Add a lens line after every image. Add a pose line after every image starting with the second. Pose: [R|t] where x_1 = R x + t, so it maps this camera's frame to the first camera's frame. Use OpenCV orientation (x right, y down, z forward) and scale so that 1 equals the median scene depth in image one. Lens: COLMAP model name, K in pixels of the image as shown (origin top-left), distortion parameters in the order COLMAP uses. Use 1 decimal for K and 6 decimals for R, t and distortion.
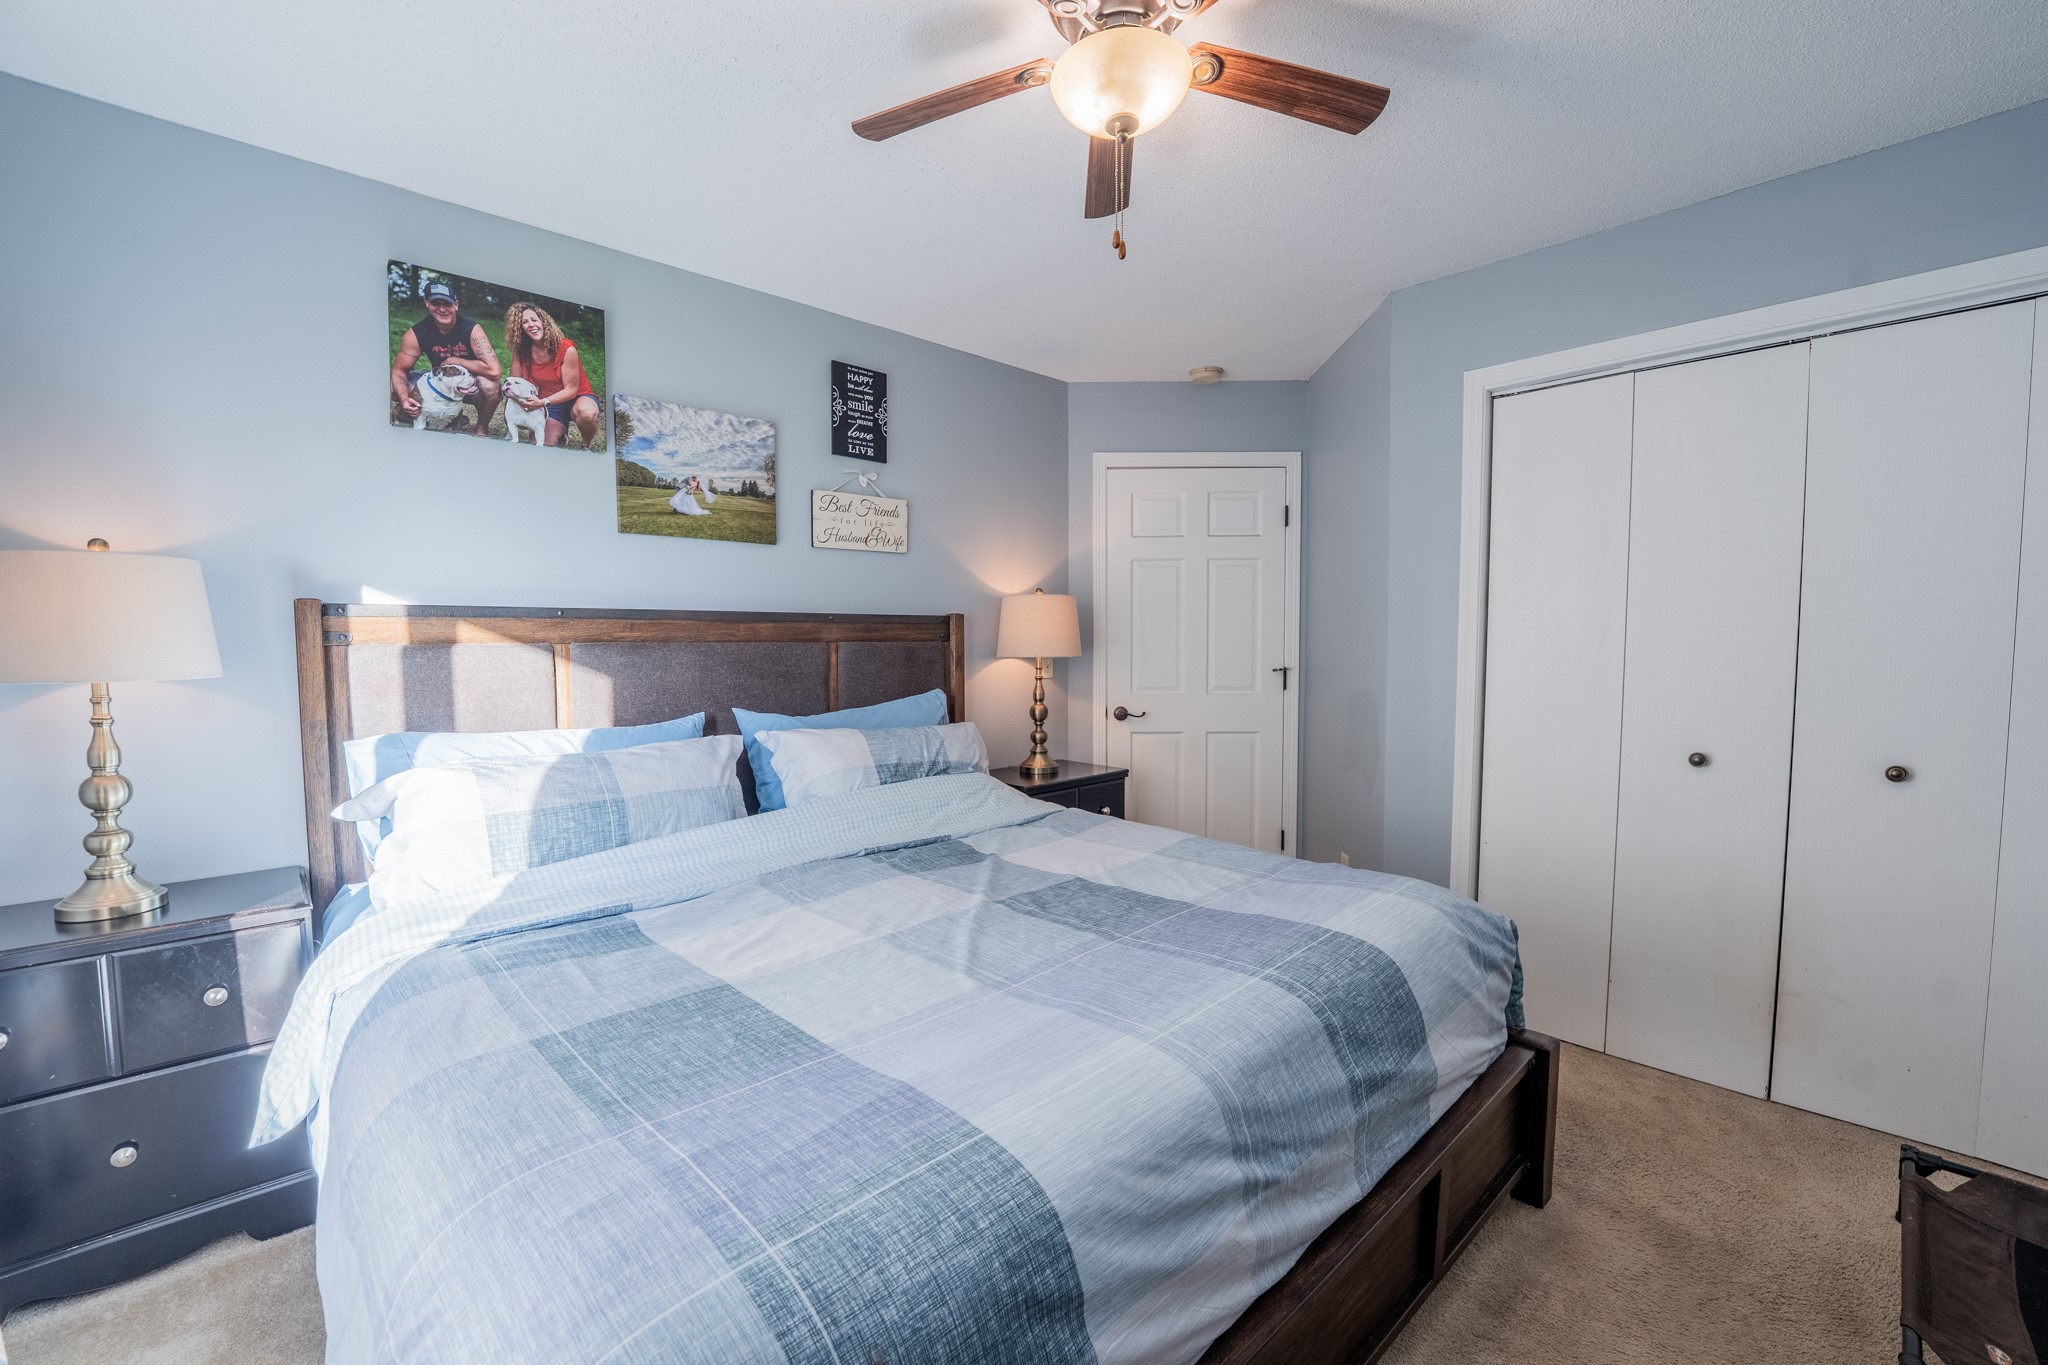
lens RADIAL K [[831.8, 0, 1016.3], [0, 831.8, 694.5], [0, 0, 1]] dist [-0.026655, 0.002035]
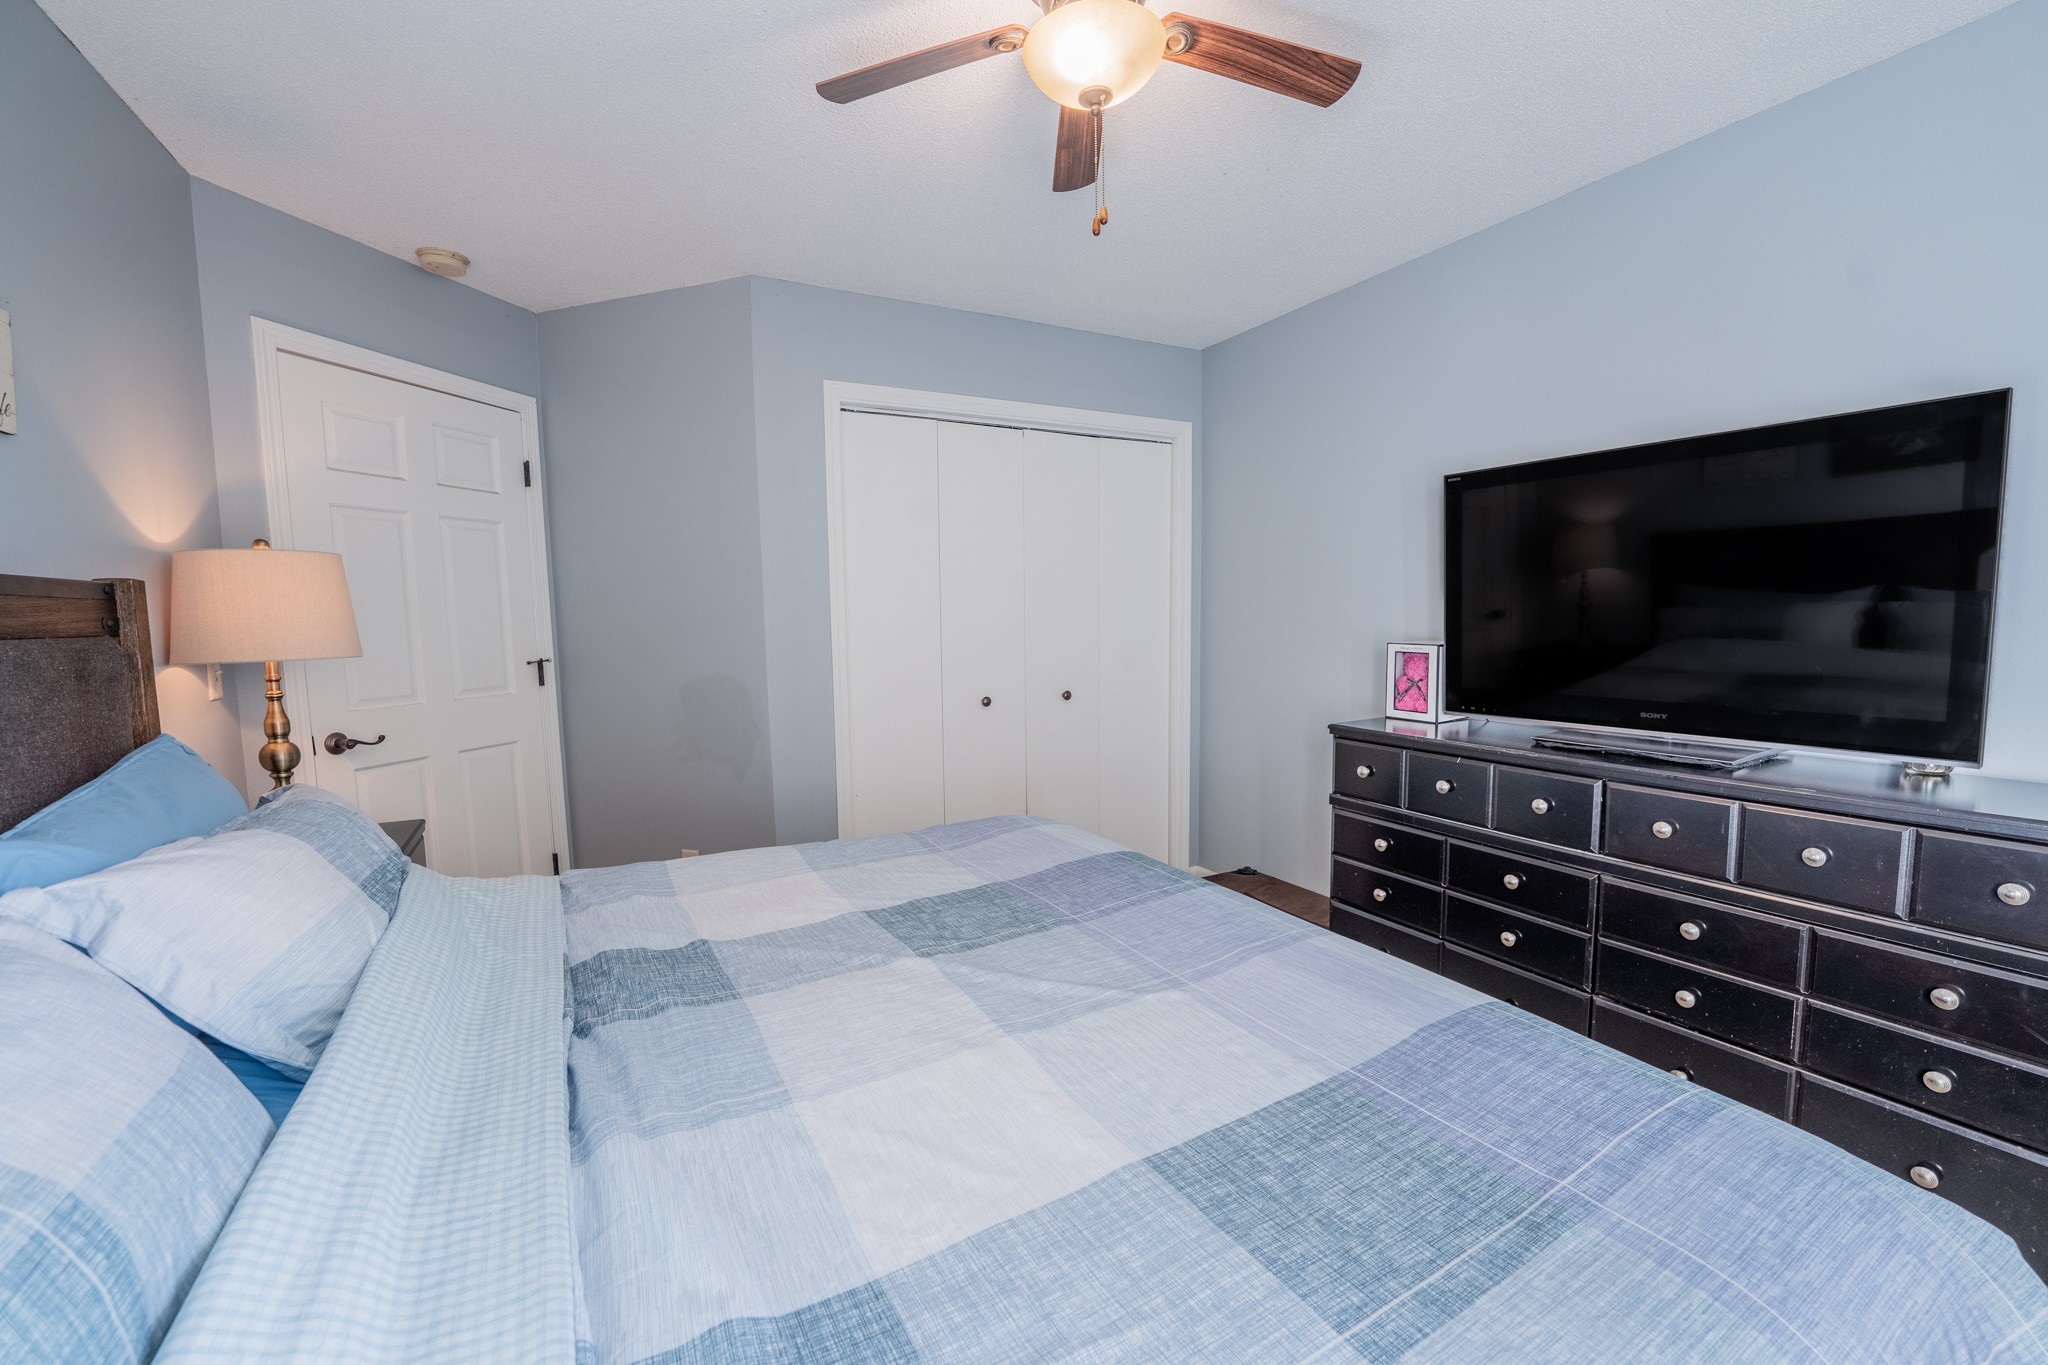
lens RADIAL K [[831.8, 0, 1016.3], [0, 831.8, 694.5], [0, 0, 1]] dist [-0.026655, 0.002035]
pose [[0.261487, -0.091107, 0.960898, -0.689106], [0.073763, 0.994510, 0.074221, -0.046032], [-0.962384, 0.051471, 0.266772, 0.651347]]
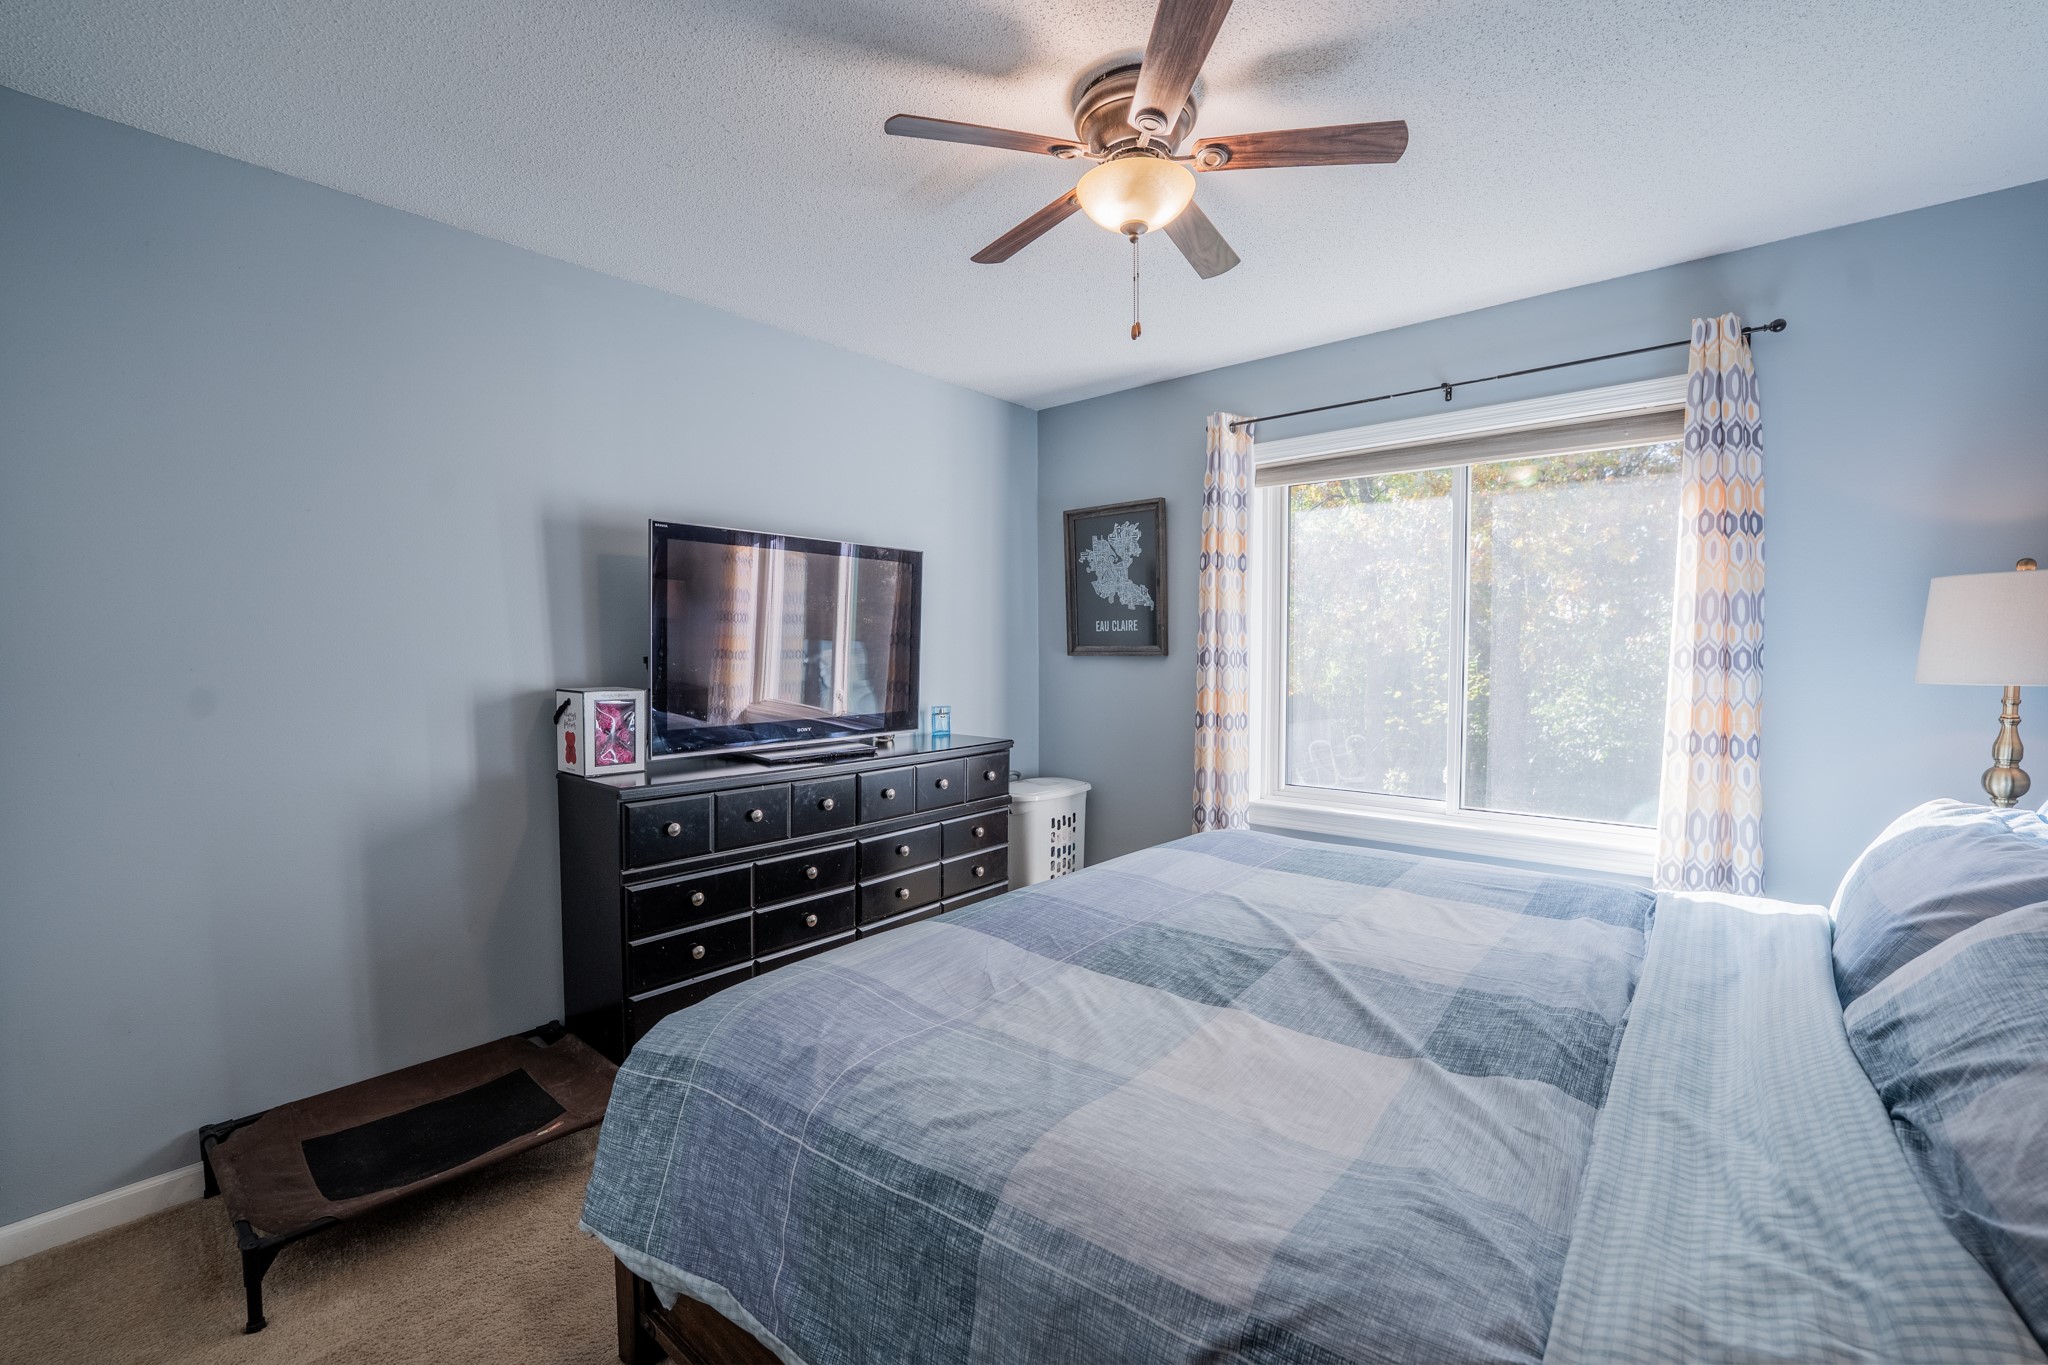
lens RADIAL K [[873.0, 0, 1024.0], [0, 873.0, 682.5], [0, 0, 1]] dist [-0.002364, -0.000104]
pose [[-0.992675, 0.011638, -0.120256, 0.340836], [-0.000382, 0.995042, 0.099452, -0.120838], [0.120817, 0.098769, -0.987749, 1.744780]]
